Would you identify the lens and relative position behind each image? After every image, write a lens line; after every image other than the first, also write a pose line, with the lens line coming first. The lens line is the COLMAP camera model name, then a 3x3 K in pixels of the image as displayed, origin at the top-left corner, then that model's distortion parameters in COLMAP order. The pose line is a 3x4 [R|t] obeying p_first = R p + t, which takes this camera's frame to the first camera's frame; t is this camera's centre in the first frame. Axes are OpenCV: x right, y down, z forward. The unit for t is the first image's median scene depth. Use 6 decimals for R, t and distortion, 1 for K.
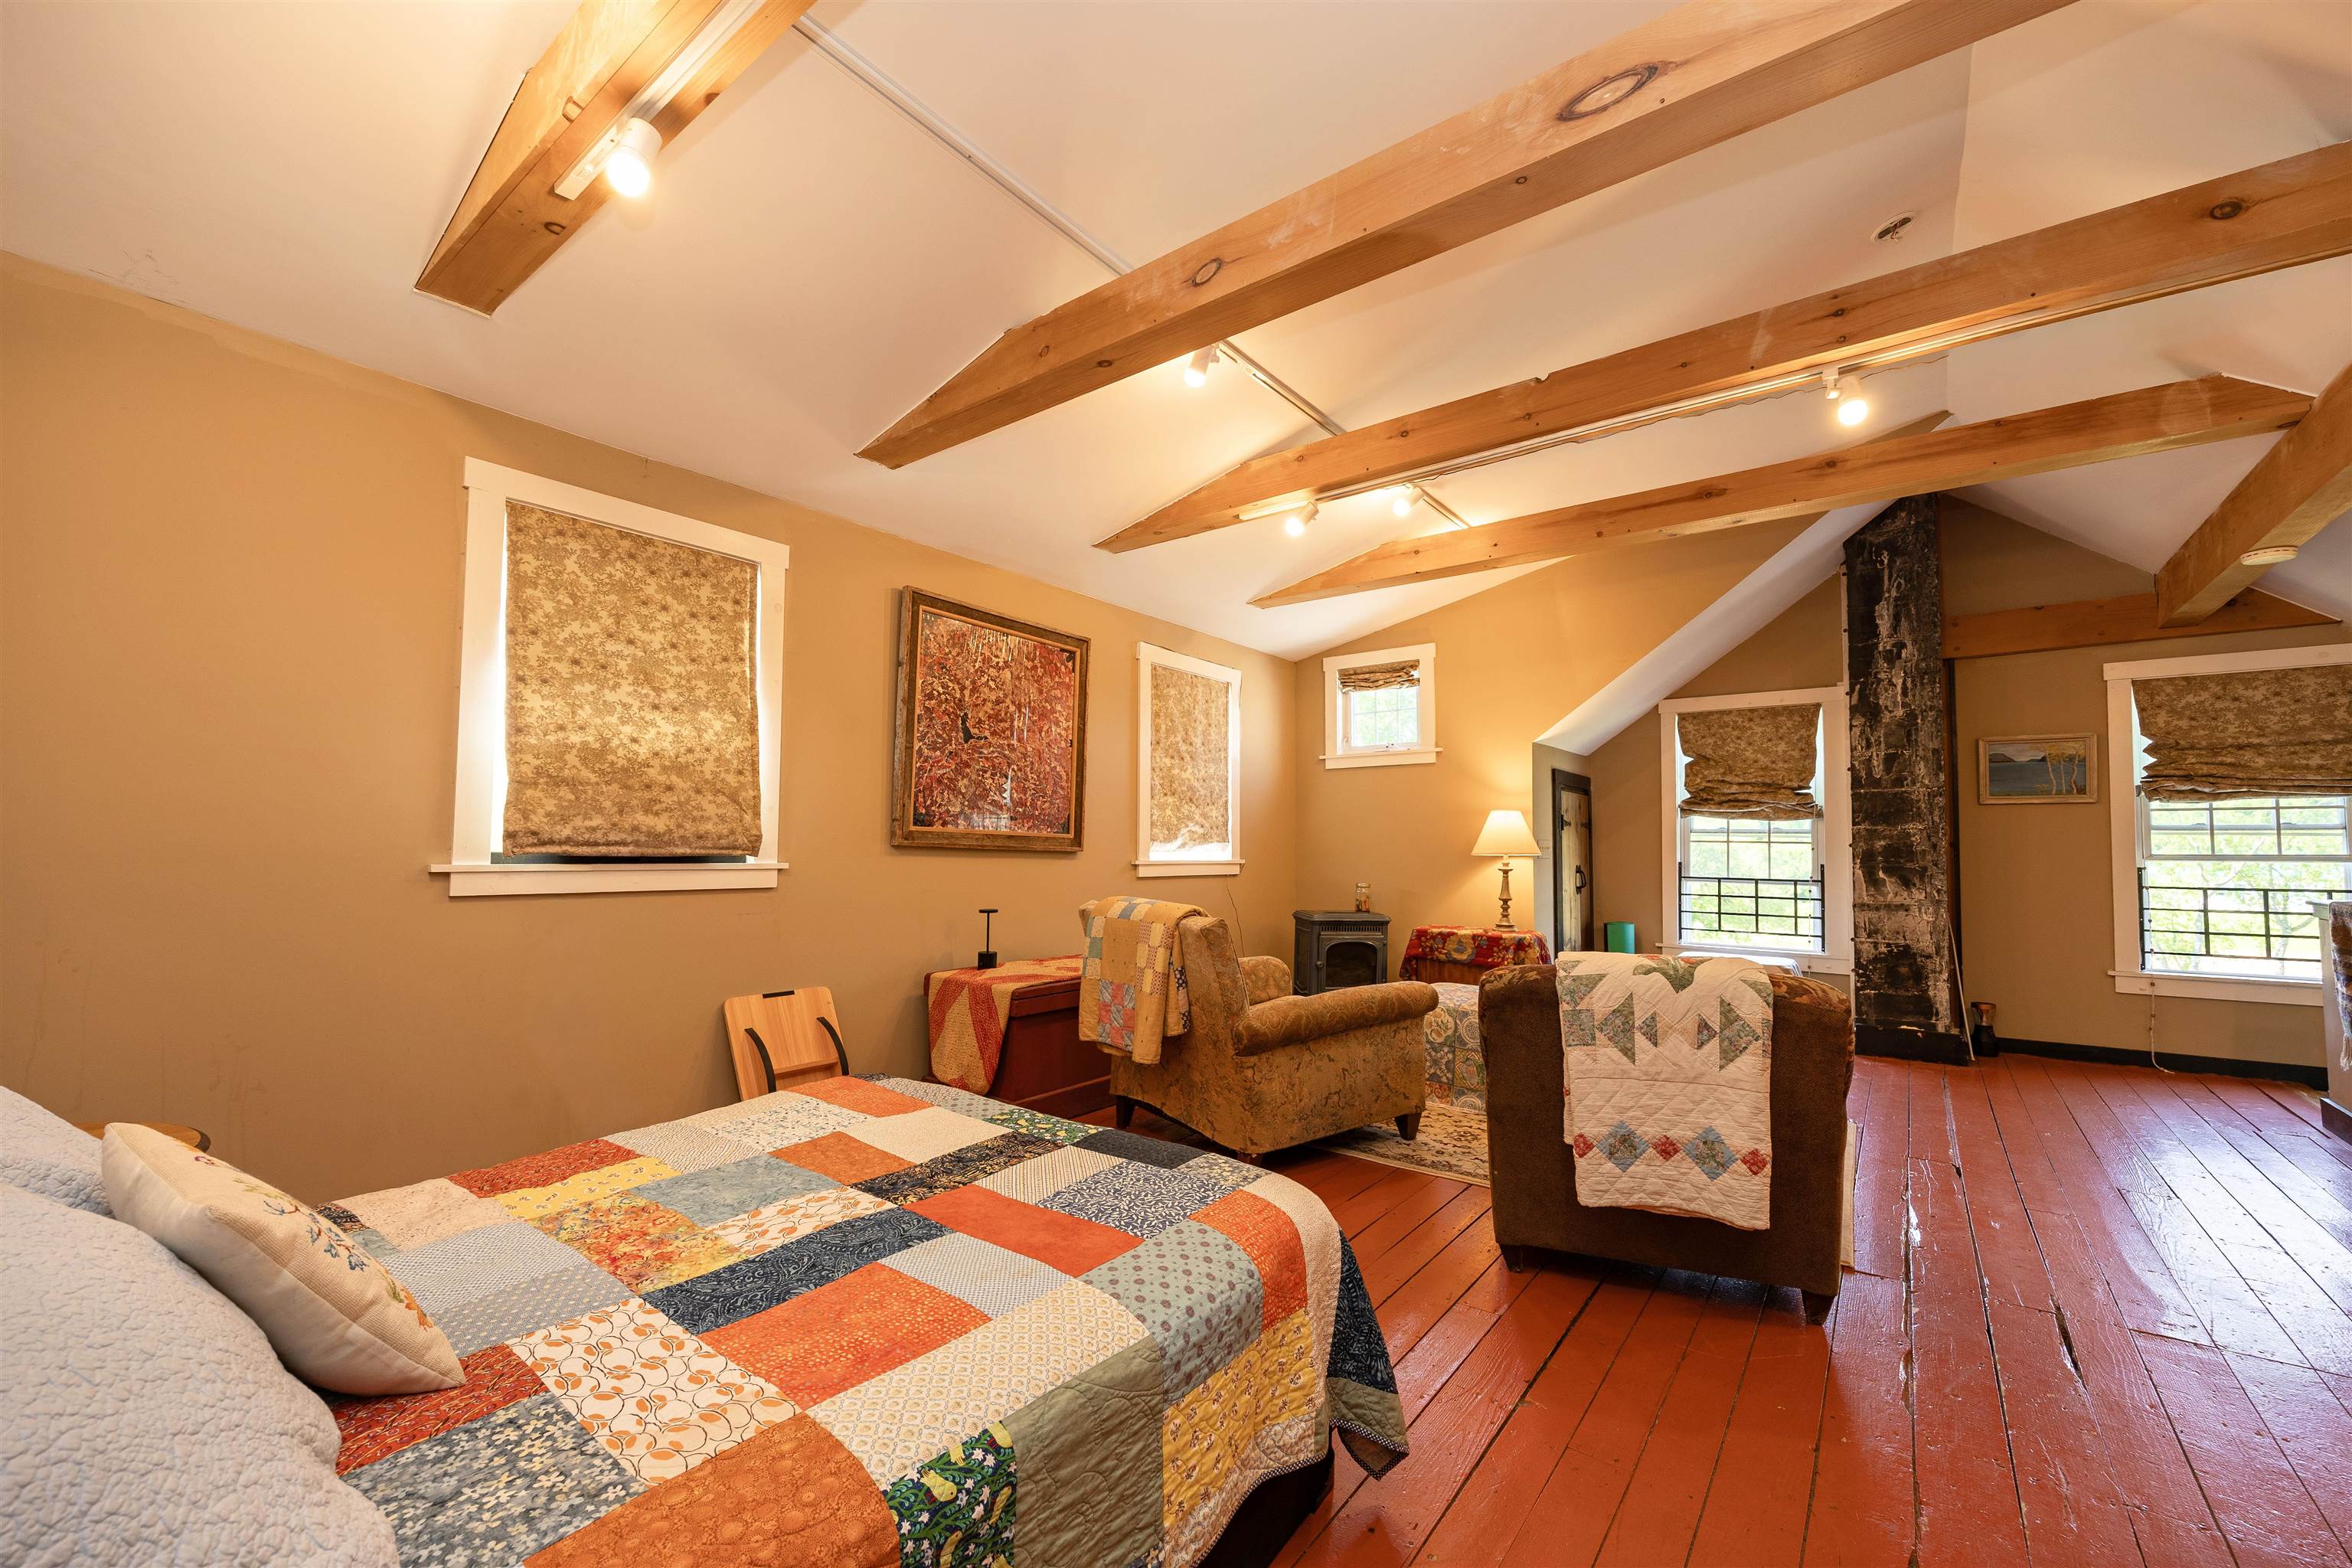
lens RADIAL K [[936.9, 0, 1162.9], [0, 936.9, 803.9], [0, 0, 1]] dist [-0.003224, 0.000046]
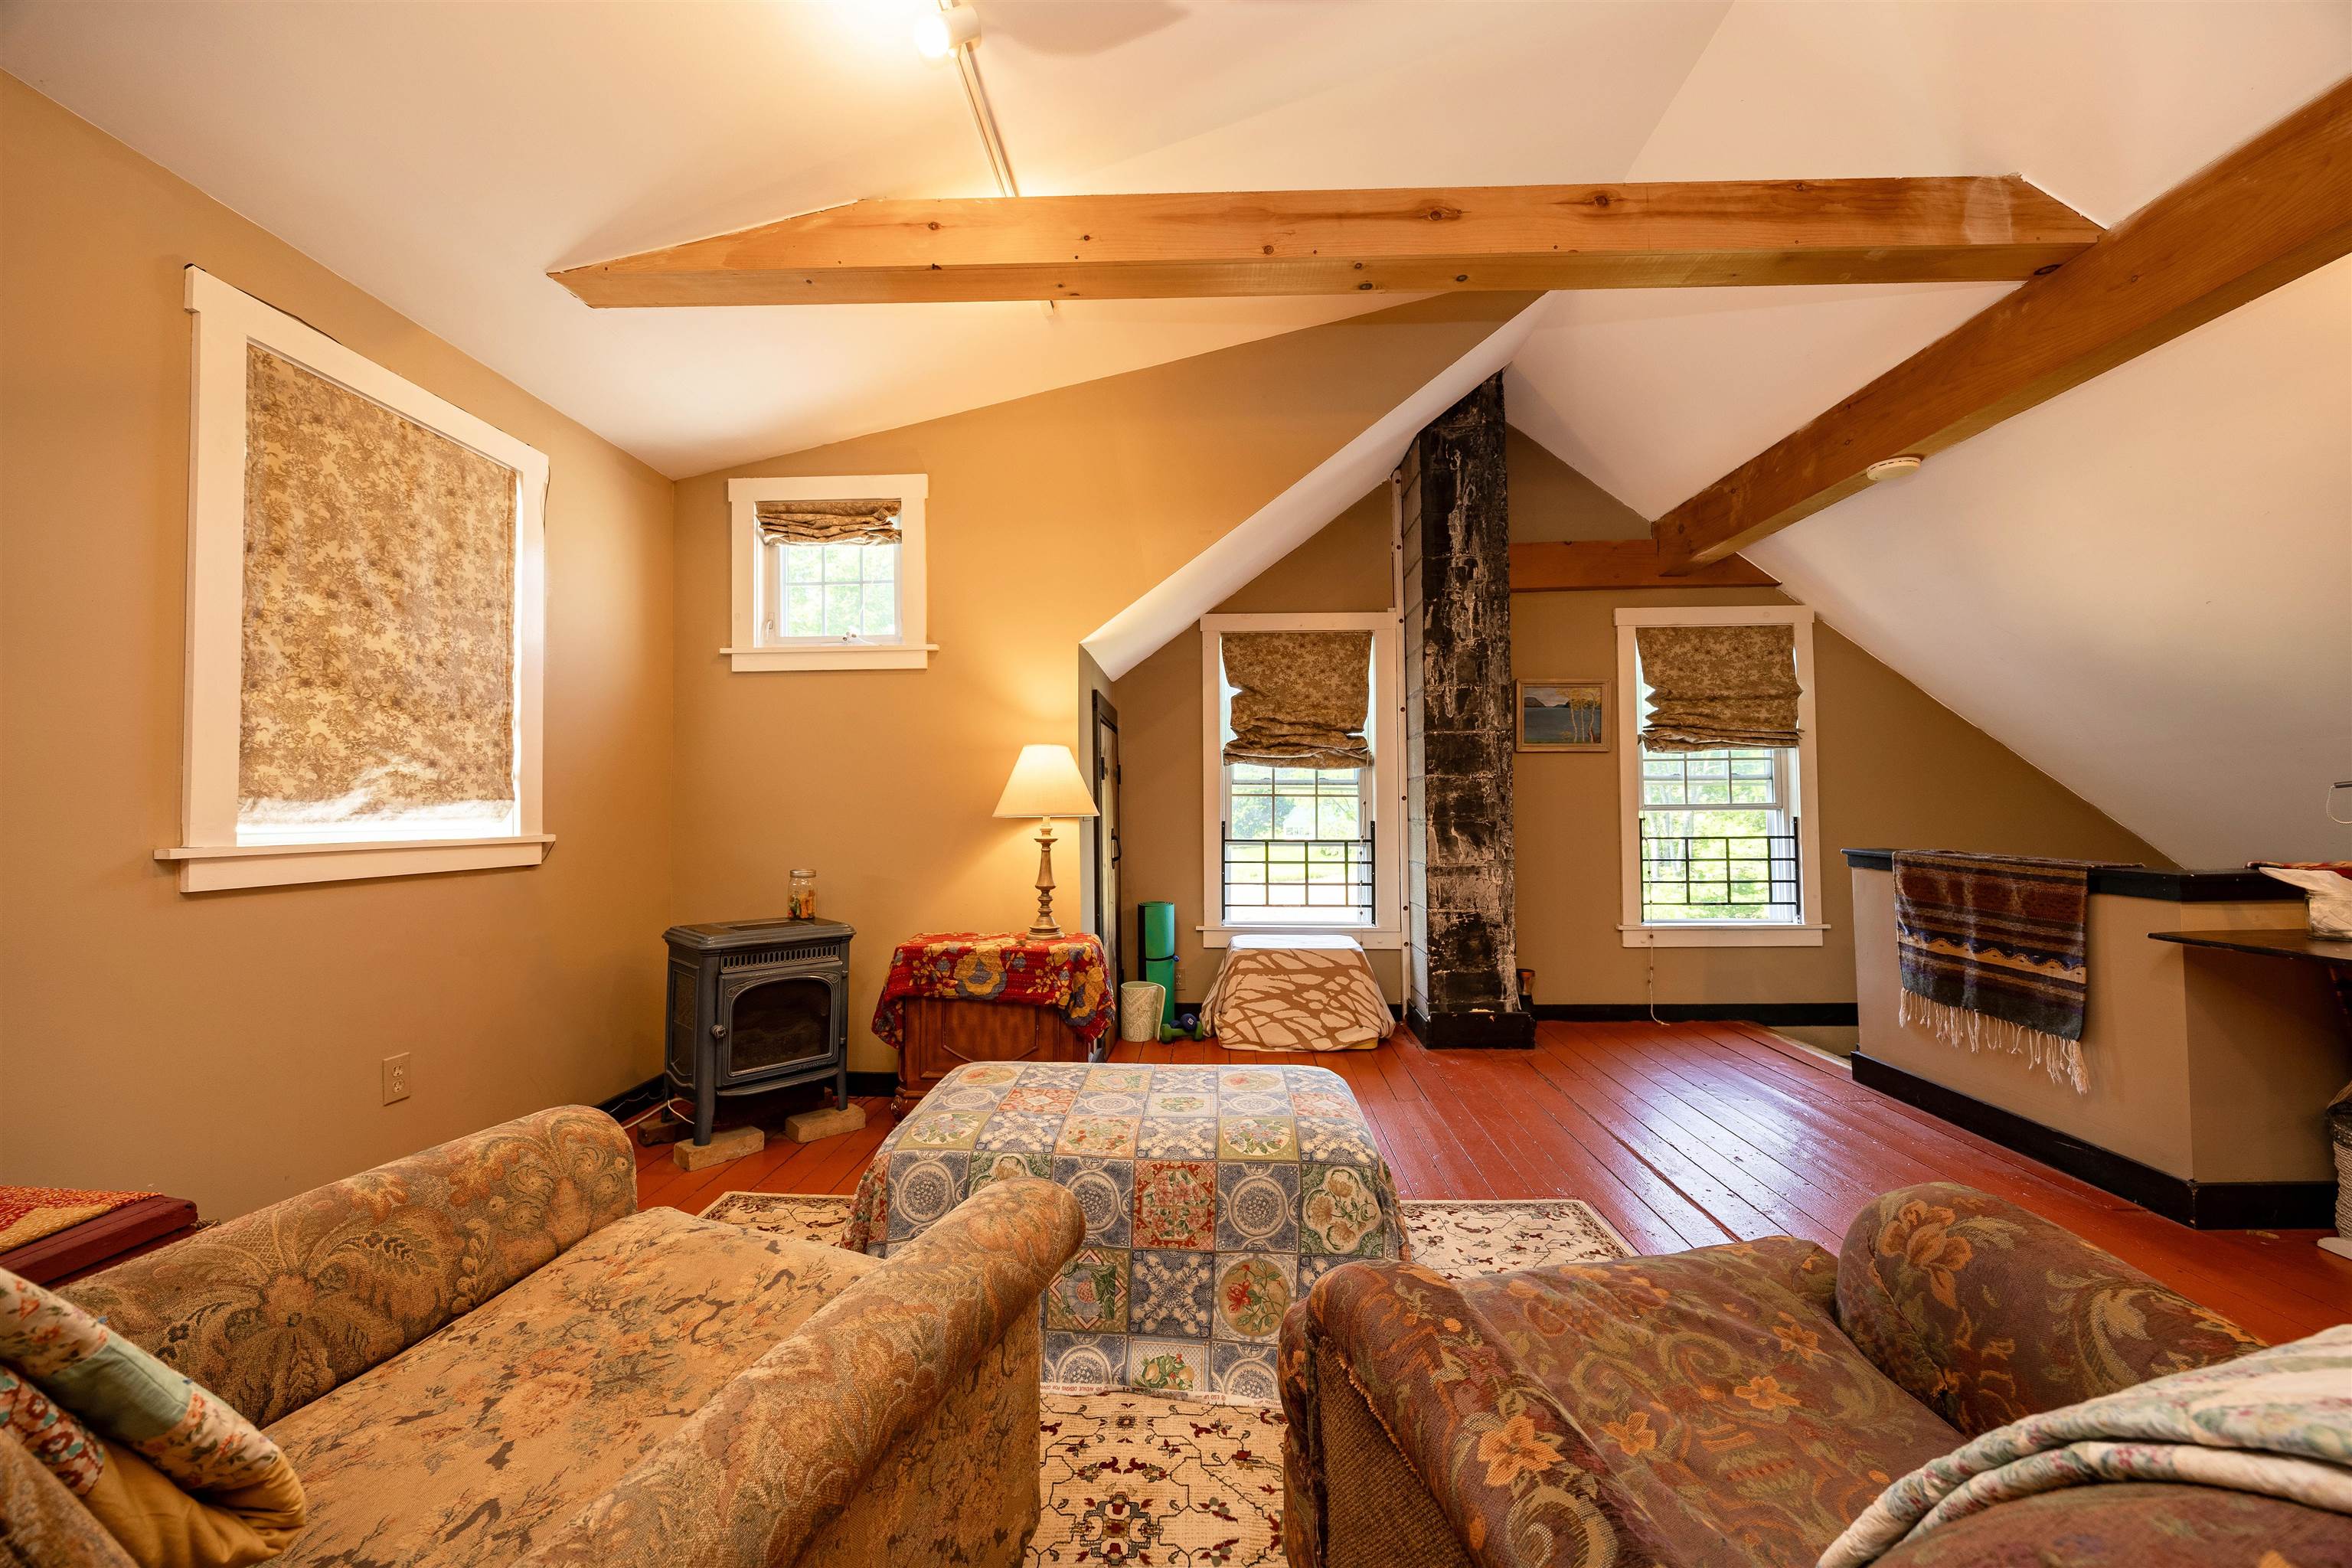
lens RADIAL K [[936.9, 0, 1188.8], [0, 936.9, 786.0], [0, 0, 1]] dist [-0.003224, 0.000046]
pose [[0.807217, 0.001856, 0.590252, 0.076313], [-0.015118, 0.999732, 0.017532, 0.022824], [-0.590062, -0.023076, 0.807028, 0.459889]]
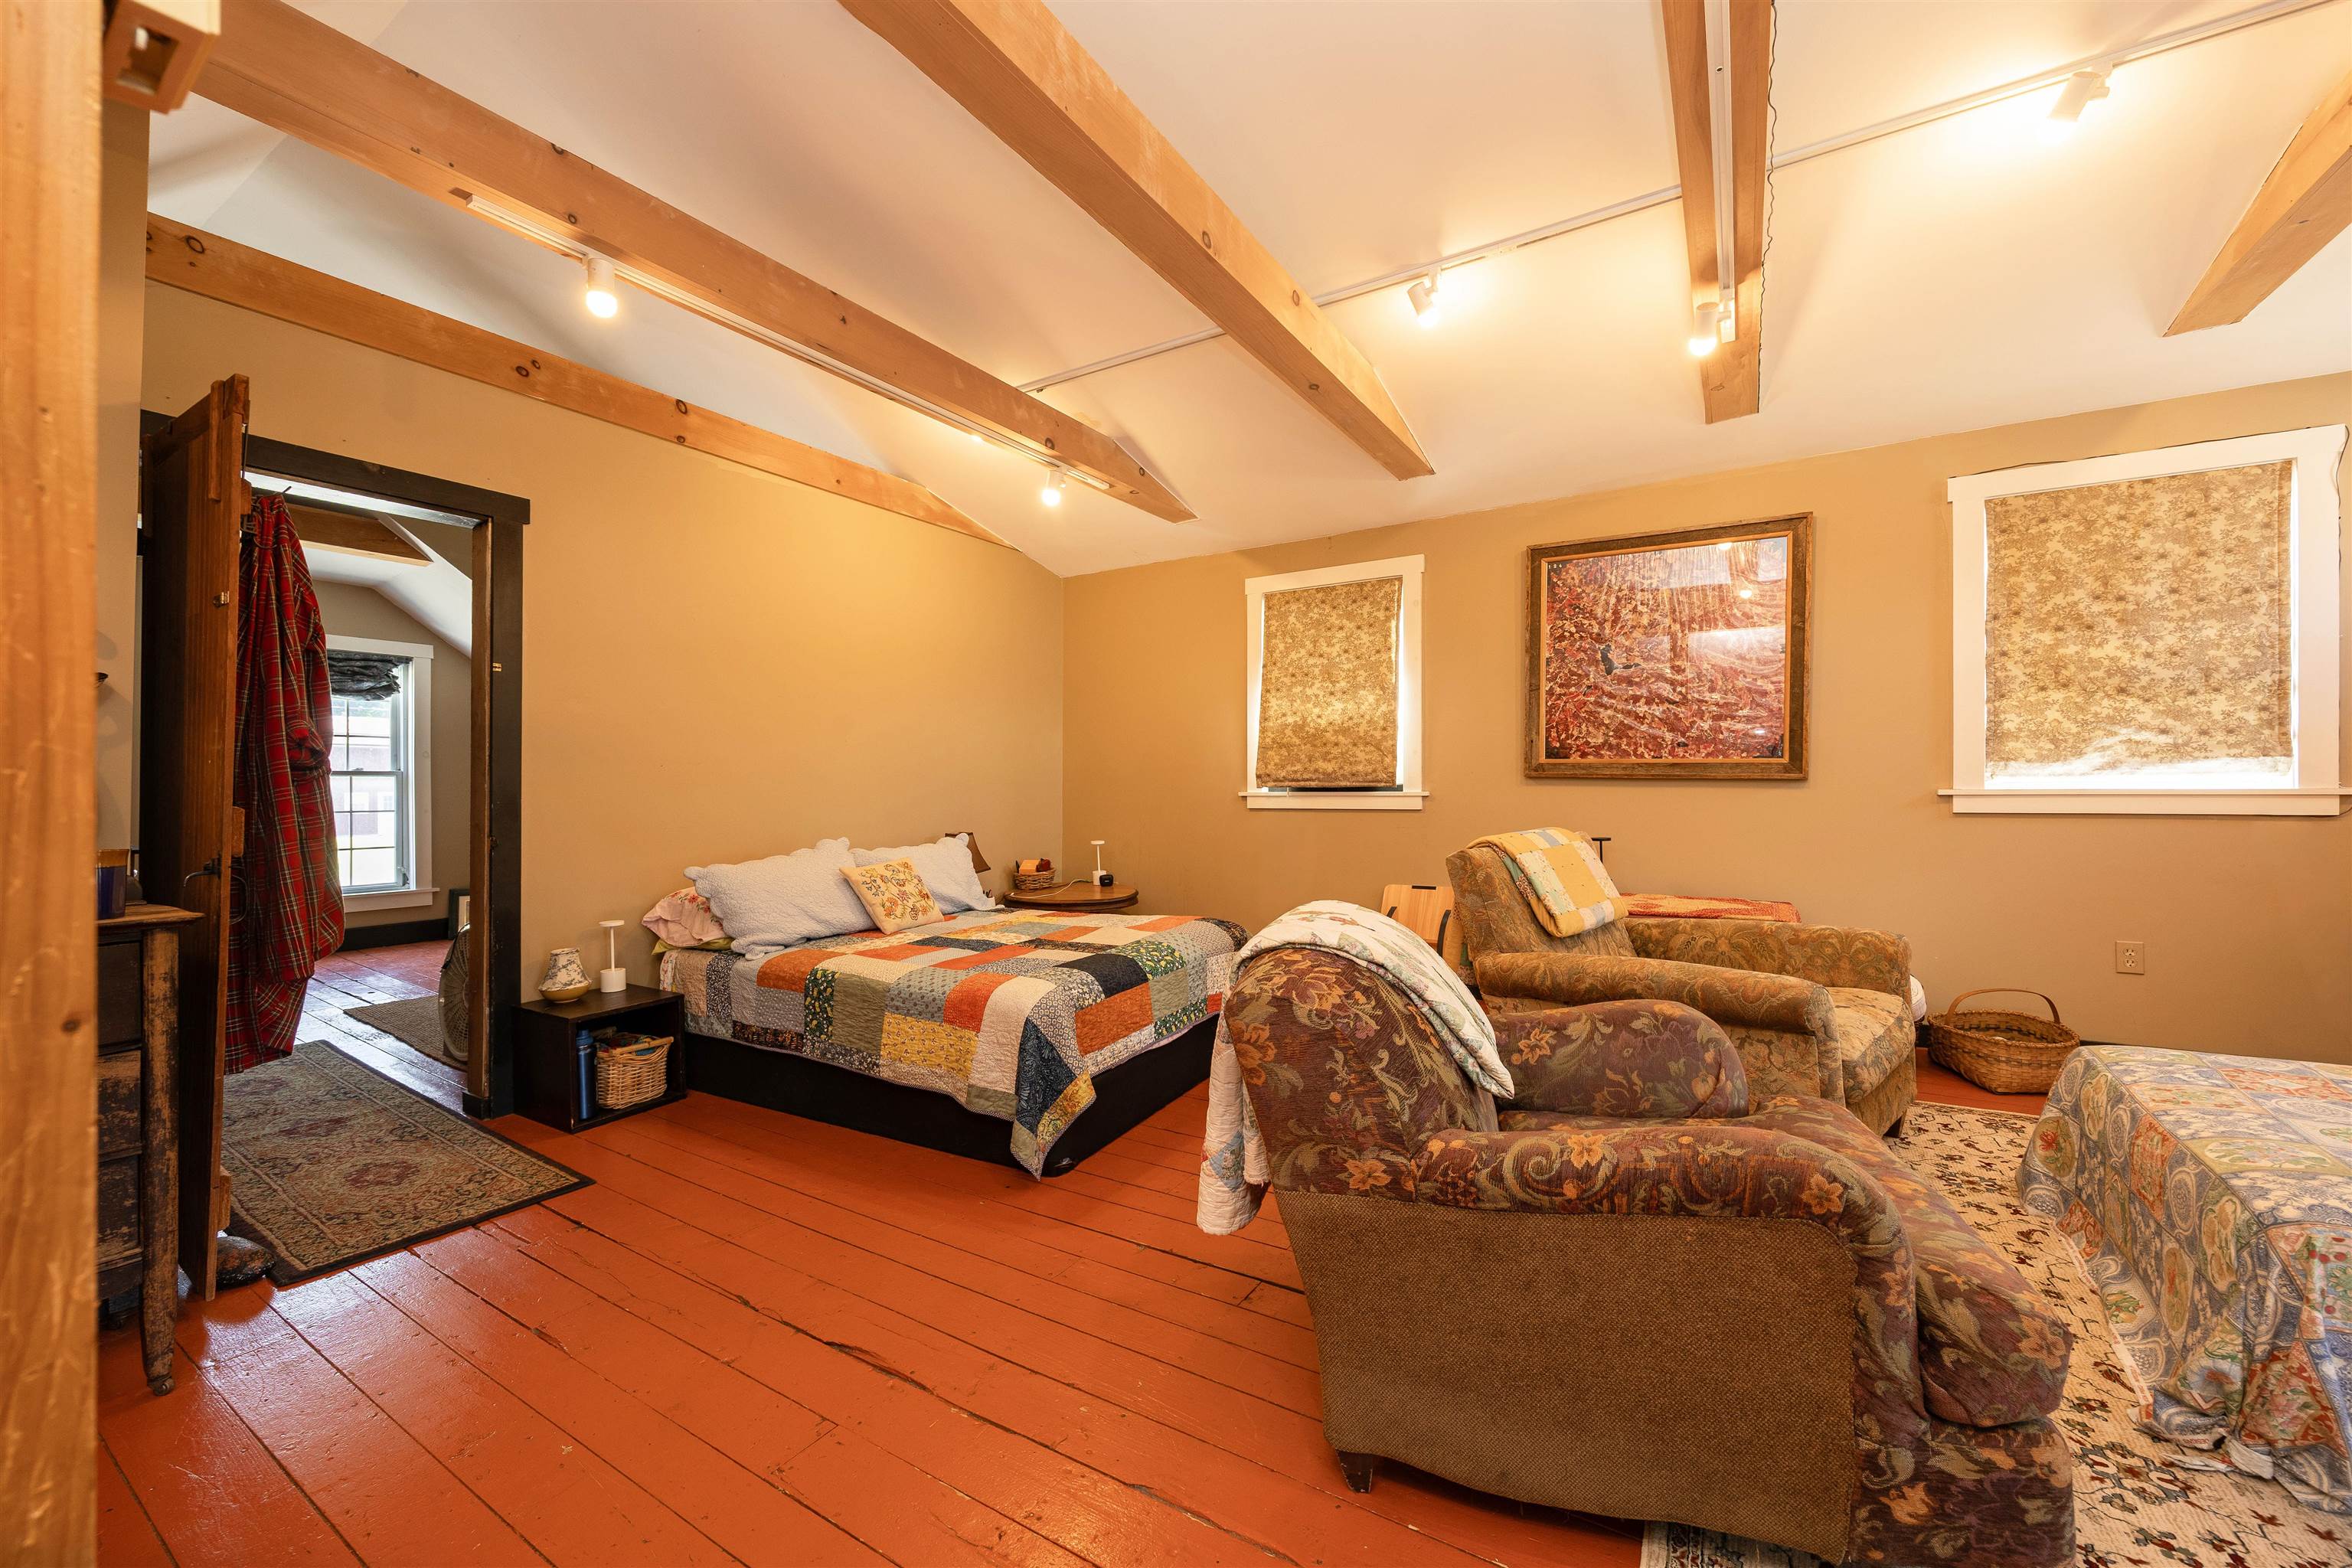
lens RADIAL K [[936.9, 0, 1199.0], [0, 936.9, 778.7], [0, 0, 1]] dist [-0.003224, 0.000046]
pose [[0.114265, -0.010386, -0.993396, 0.606942], [0.061561, 0.998098, -0.003354, 0.019302], [0.991541, -0.060771, 0.114687, 0.351383]]
